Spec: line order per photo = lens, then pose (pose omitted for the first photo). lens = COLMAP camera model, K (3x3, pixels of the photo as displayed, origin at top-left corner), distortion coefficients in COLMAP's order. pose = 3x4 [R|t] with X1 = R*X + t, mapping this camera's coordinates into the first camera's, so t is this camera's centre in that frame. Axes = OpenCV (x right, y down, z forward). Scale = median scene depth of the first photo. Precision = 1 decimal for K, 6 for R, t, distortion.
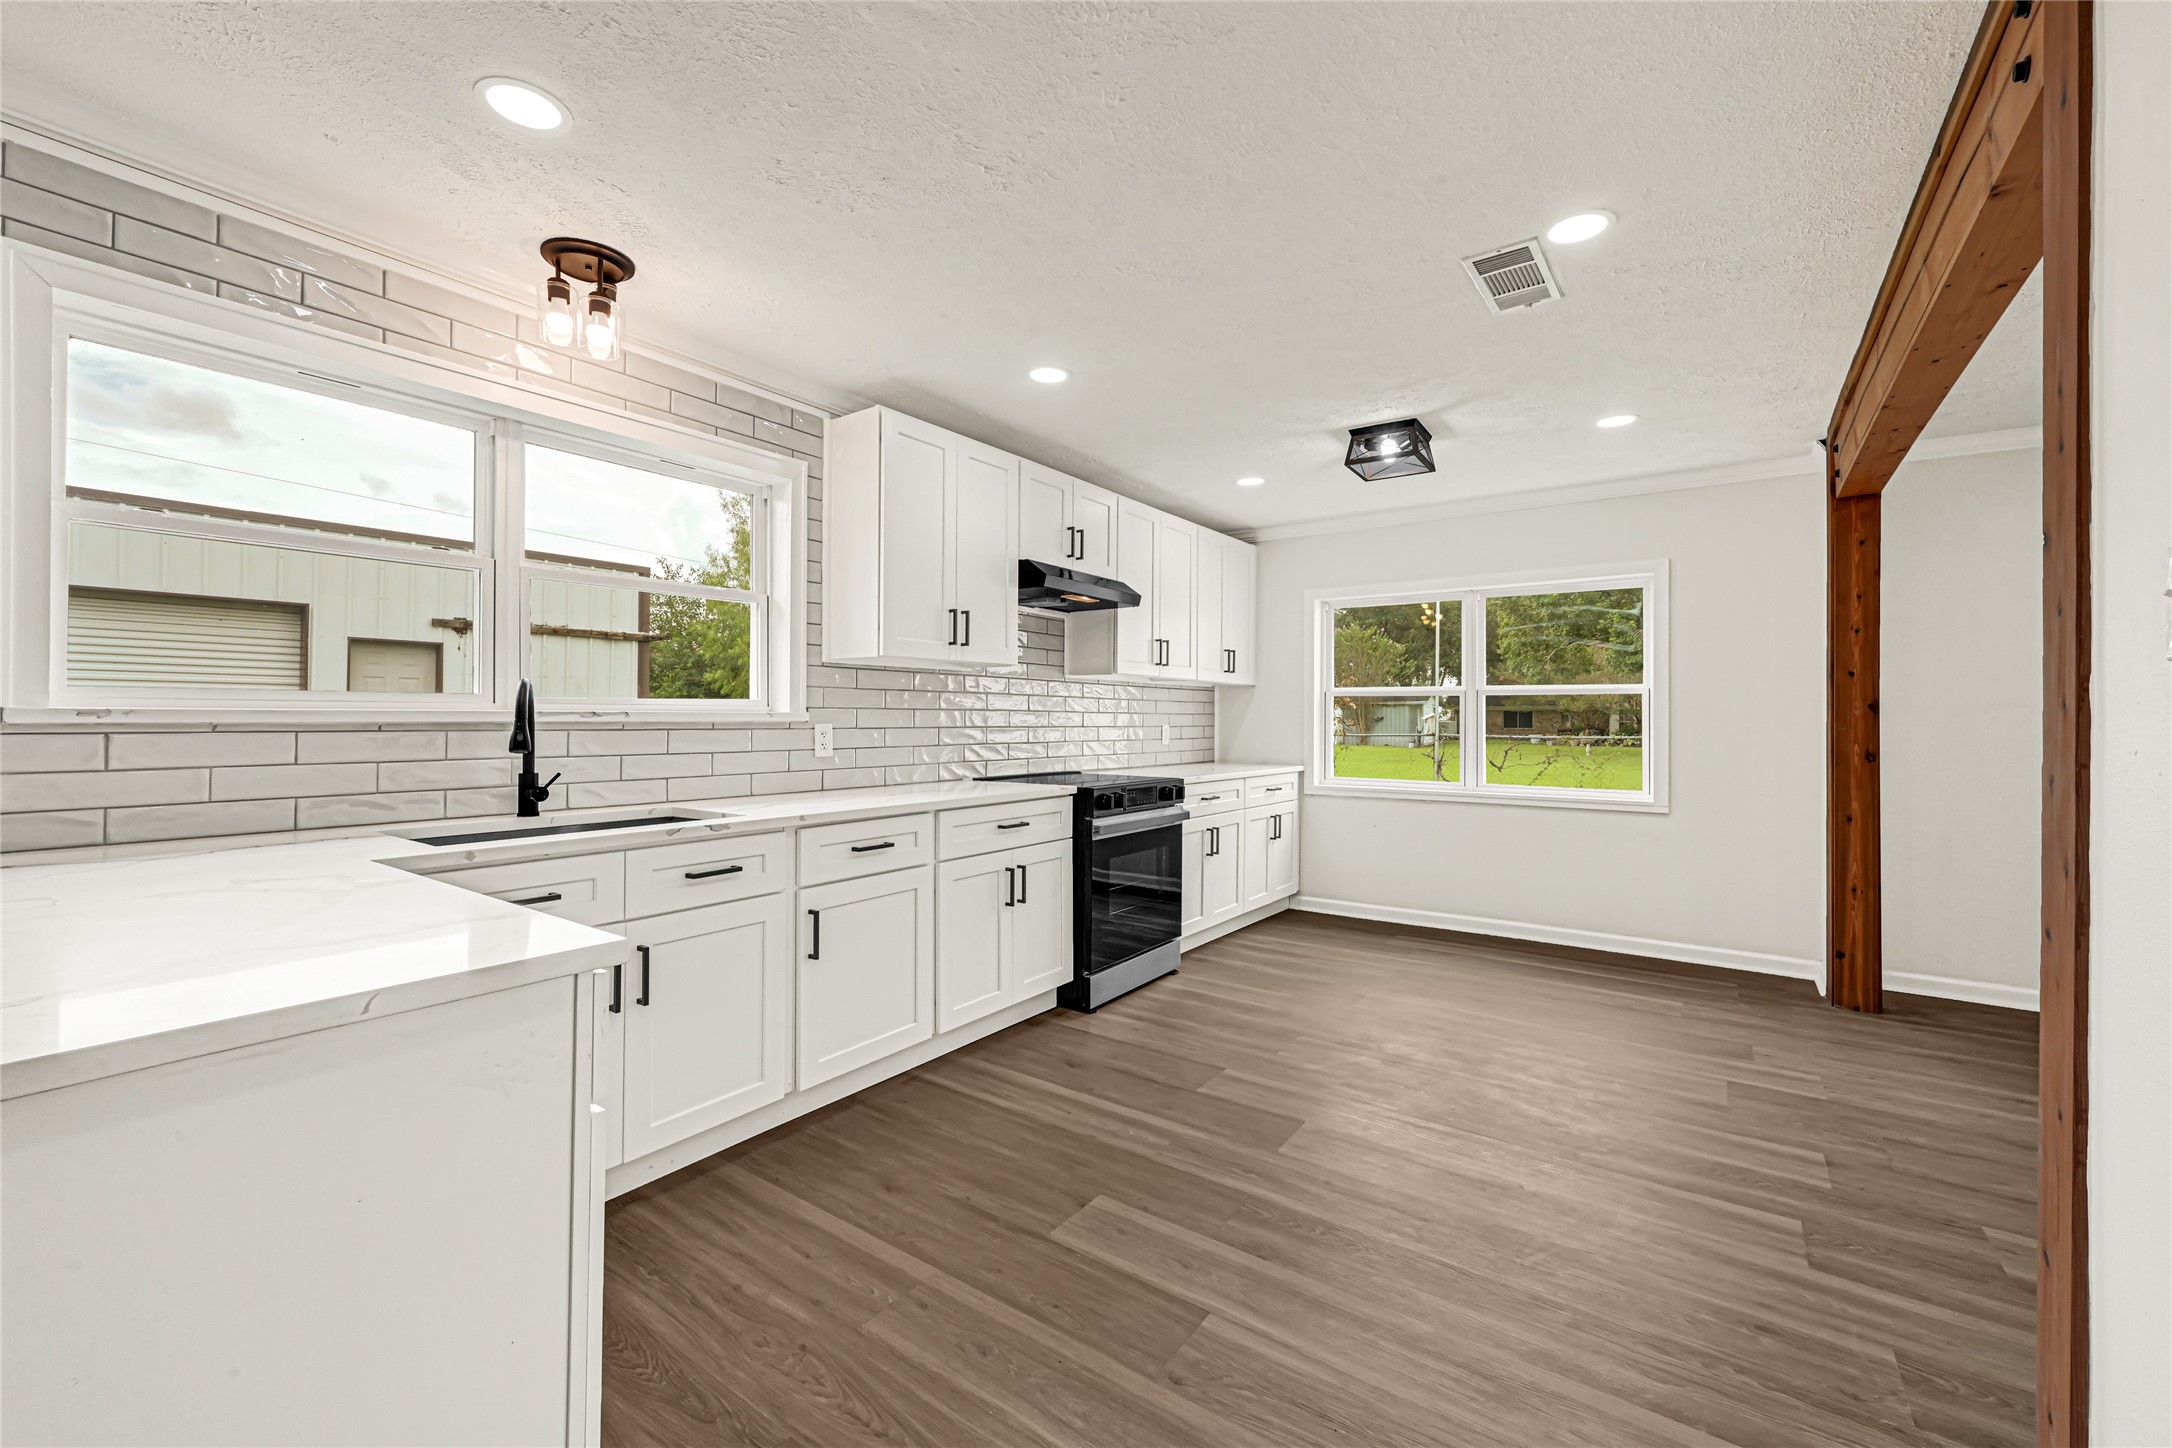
lens RADIAL K [[876.8, 0, 1087.3], [0, 876.8, 704.6], [0, 0, 1]] dist [-0.002005, -0.000232]
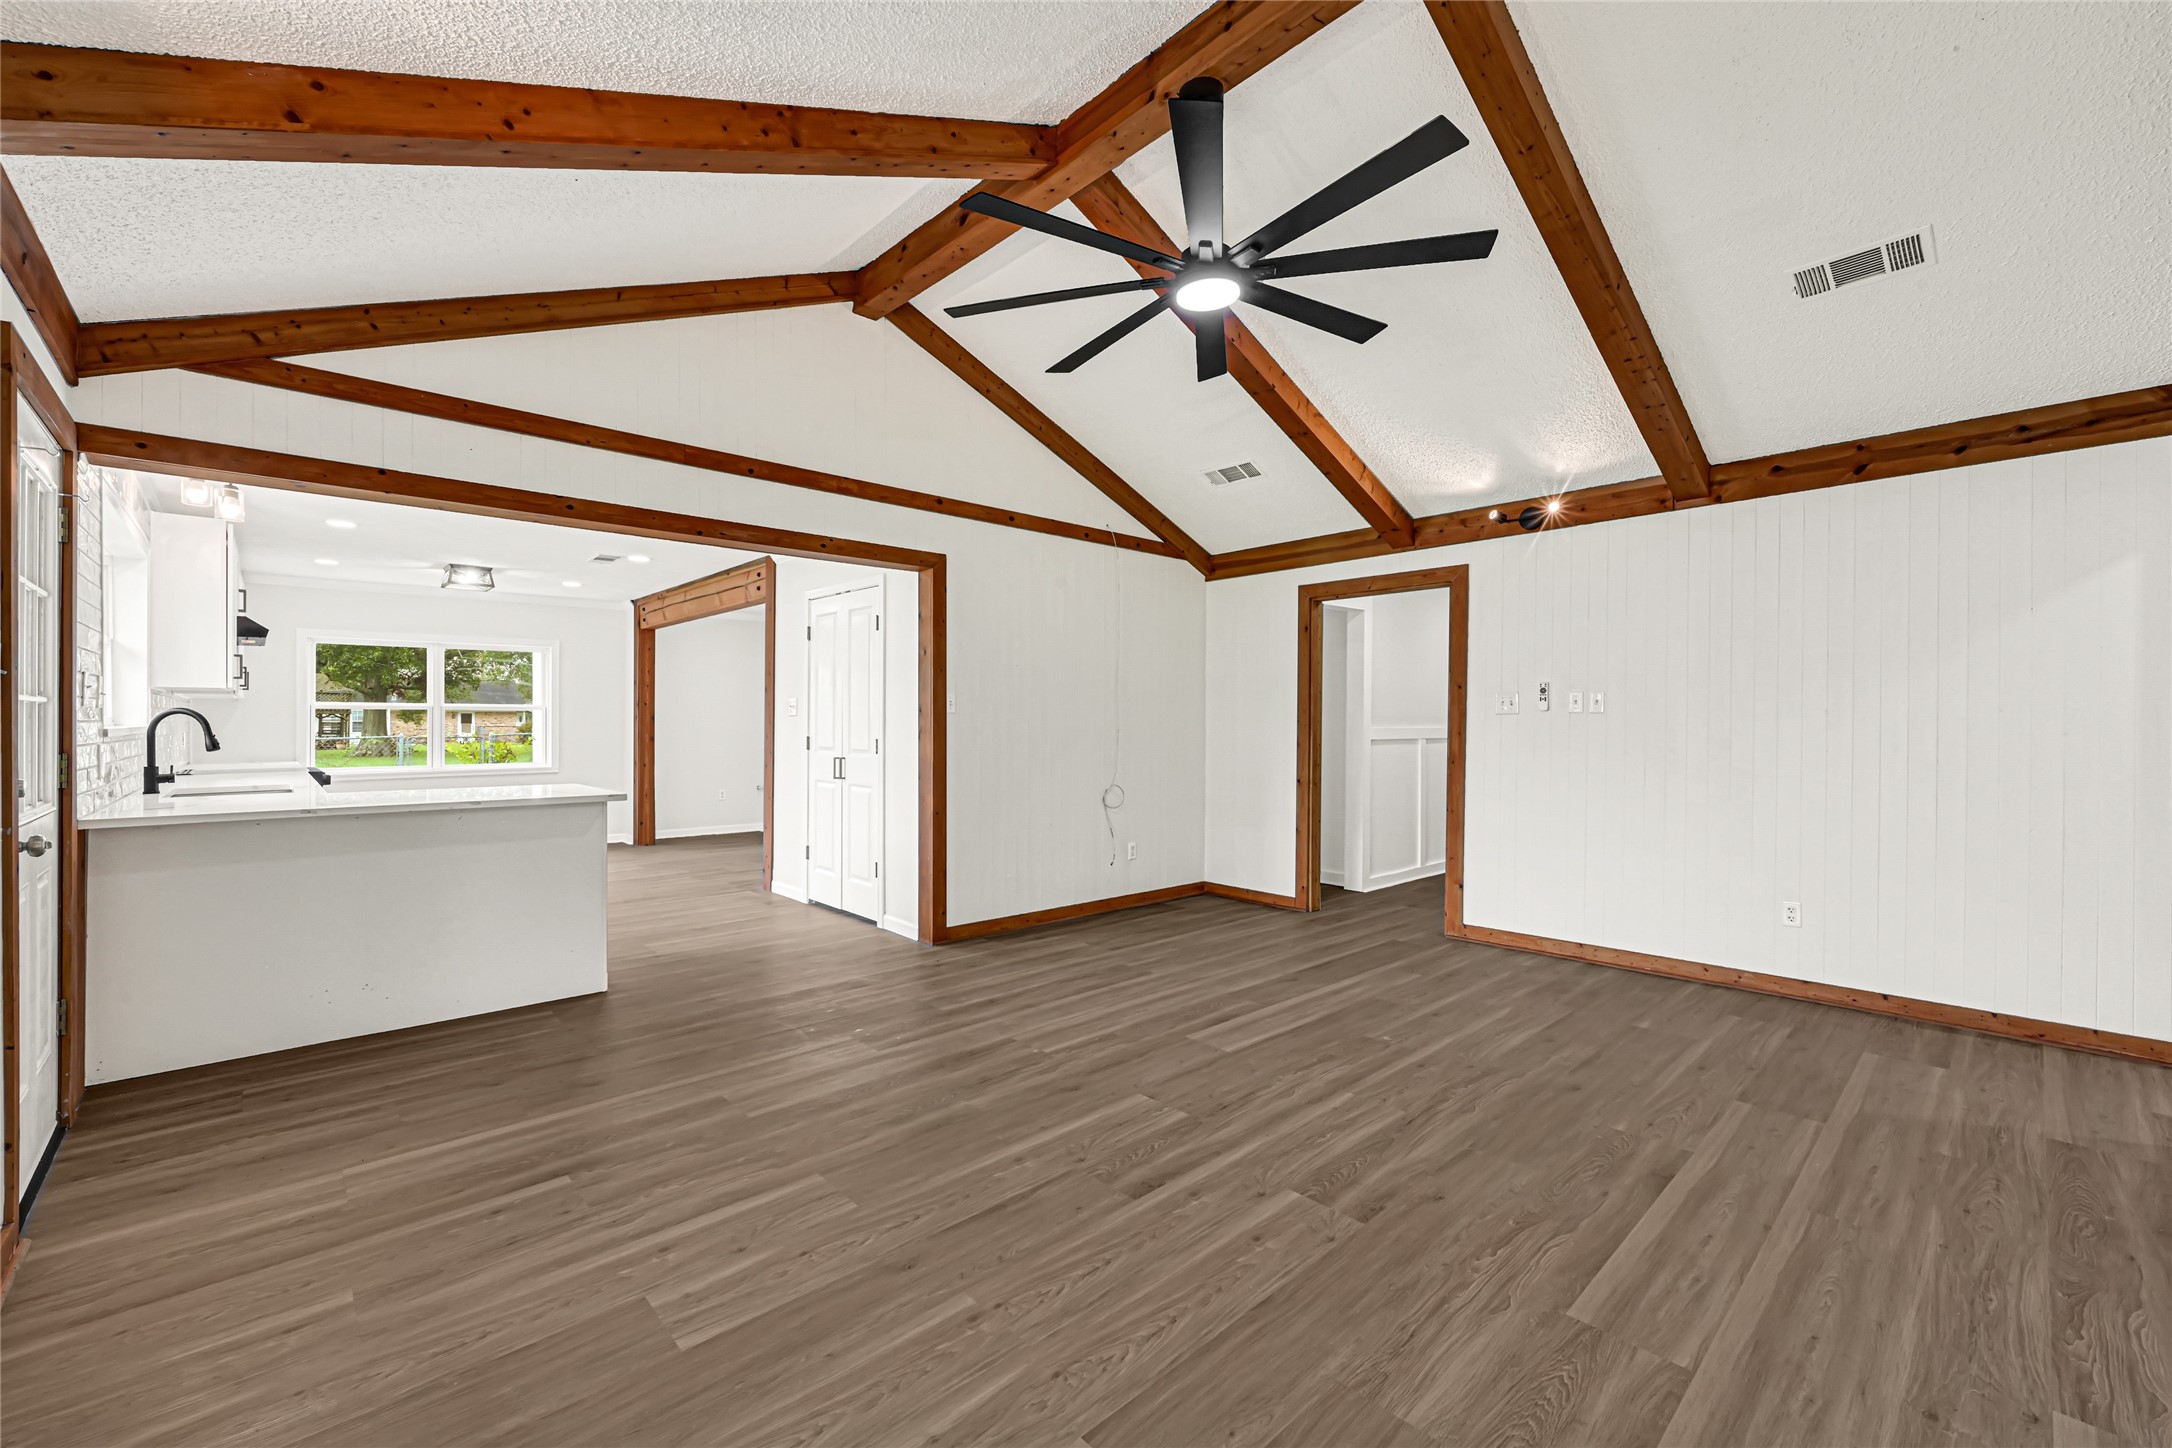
lens RADIAL K [[892.5, 0, 1086.0], [0, 892.5, 724.0], [0, 0, 1]] dist [-0.000221, -0.000064]
pose [[0.199602, -0.009753, 0.979829, -1.284105], [-0.011878, 0.999853, 0.012372, -0.026590], [-0.979805, -0.014108, 0.199457, -0.664456]]
